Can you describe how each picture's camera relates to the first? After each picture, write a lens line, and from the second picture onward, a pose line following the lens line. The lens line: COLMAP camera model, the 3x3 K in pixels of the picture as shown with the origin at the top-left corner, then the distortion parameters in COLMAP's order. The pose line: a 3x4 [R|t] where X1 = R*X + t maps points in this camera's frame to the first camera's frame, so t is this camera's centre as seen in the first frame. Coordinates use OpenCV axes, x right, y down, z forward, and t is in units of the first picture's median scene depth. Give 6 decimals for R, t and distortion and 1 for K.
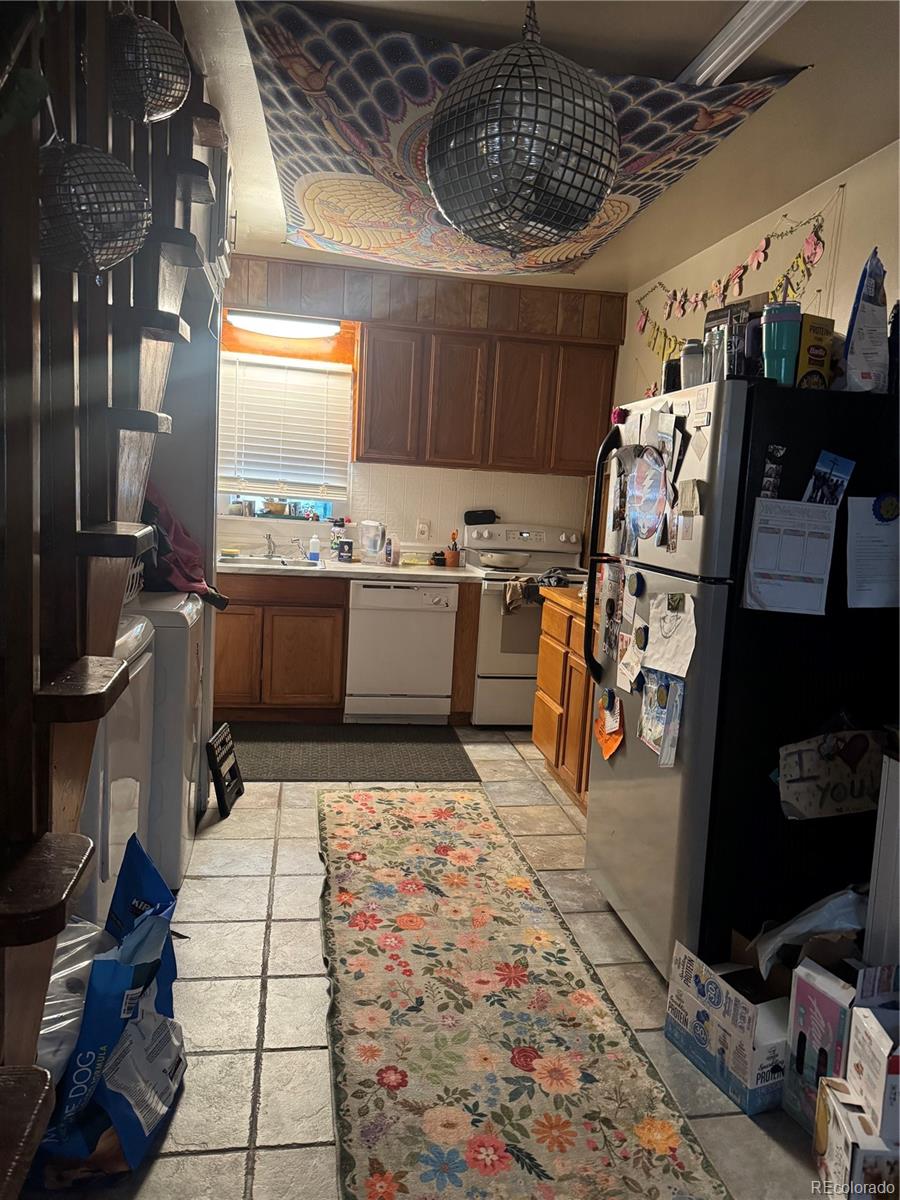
lens RADIAL K [[846.8, 0, 454.4], [0, 846.8, 604.9], [0, 0, 1]] dist [0.040244, -0.043027]
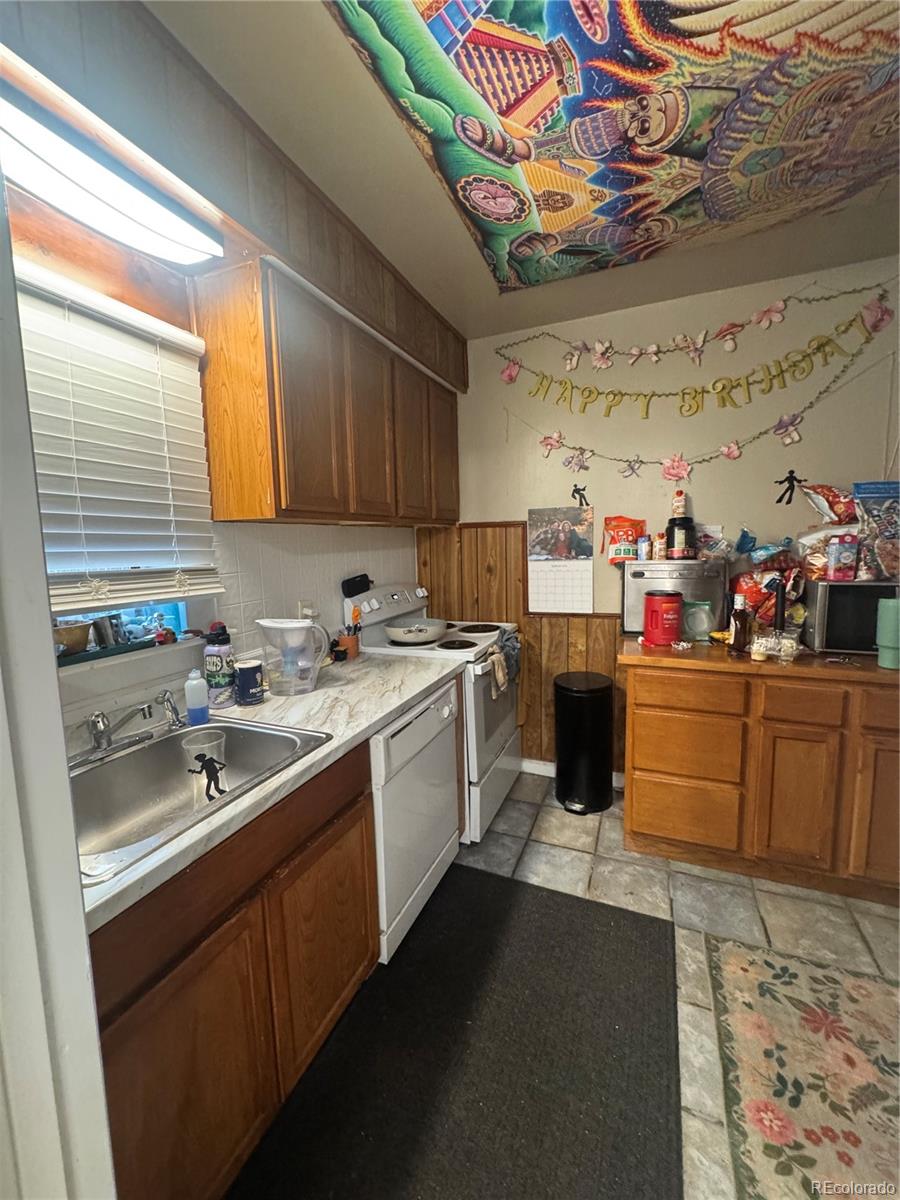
lens RADIAL K [[482.9, 0, 453.5], [0, 482.9, 595.3], [0, 0, 1]] dist [0.001651, 0.000748]
pose [[0.528347, -0.170986, 0.831632, -0.736685], [0.172968, 0.980646, 0.091735, -0.299500], [-0.831223, 0.095378, 0.547697, 1.704165]]
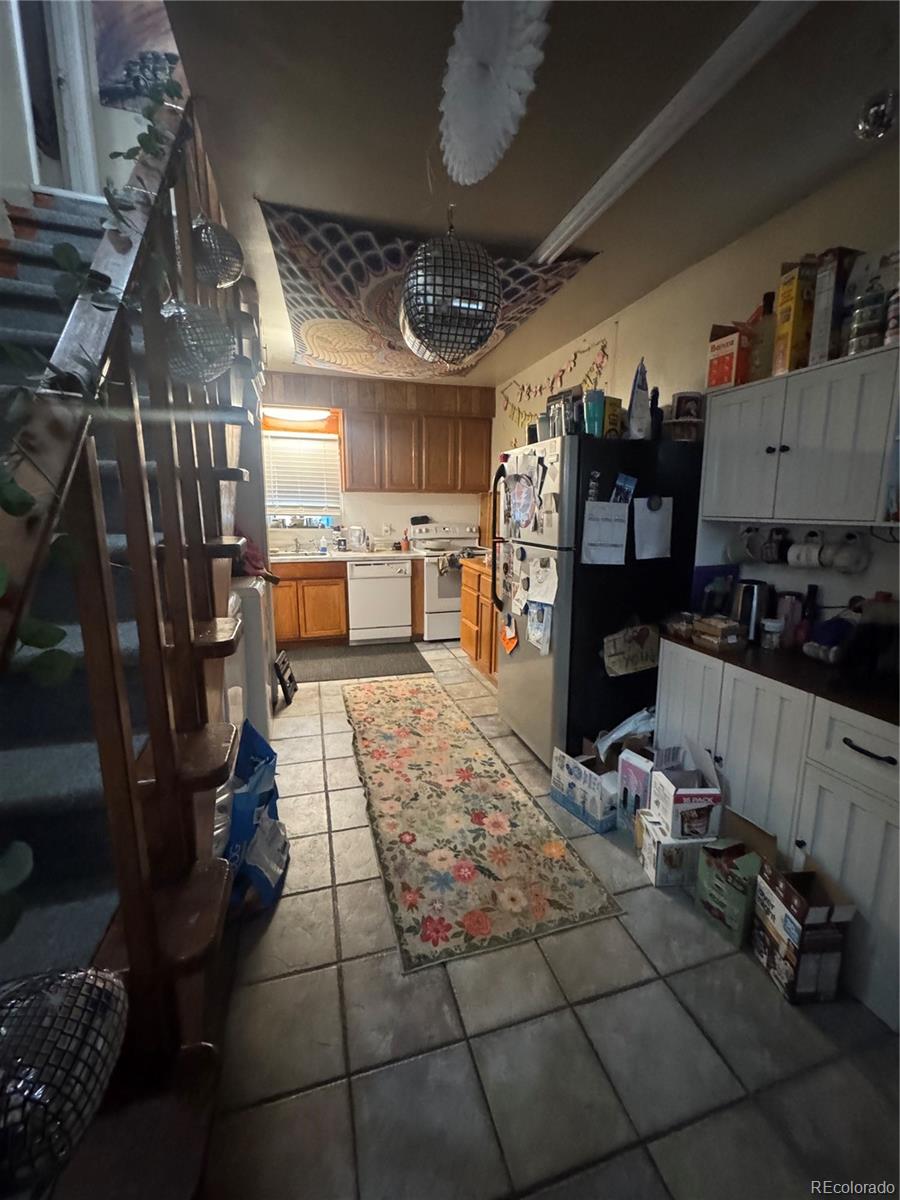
lens RADIAL K [[482.9, 0, 451.6], [0, 482.9, 598.7], [0, 0, 1]] dist [0.001651, 0.000748]
pose [[0.992270, -0.073414, 0.100052, -0.037404], [0.067506, 0.995839, 0.061219, -0.002664], [-0.104130, -0.053992, 0.993097, 0.006749]]
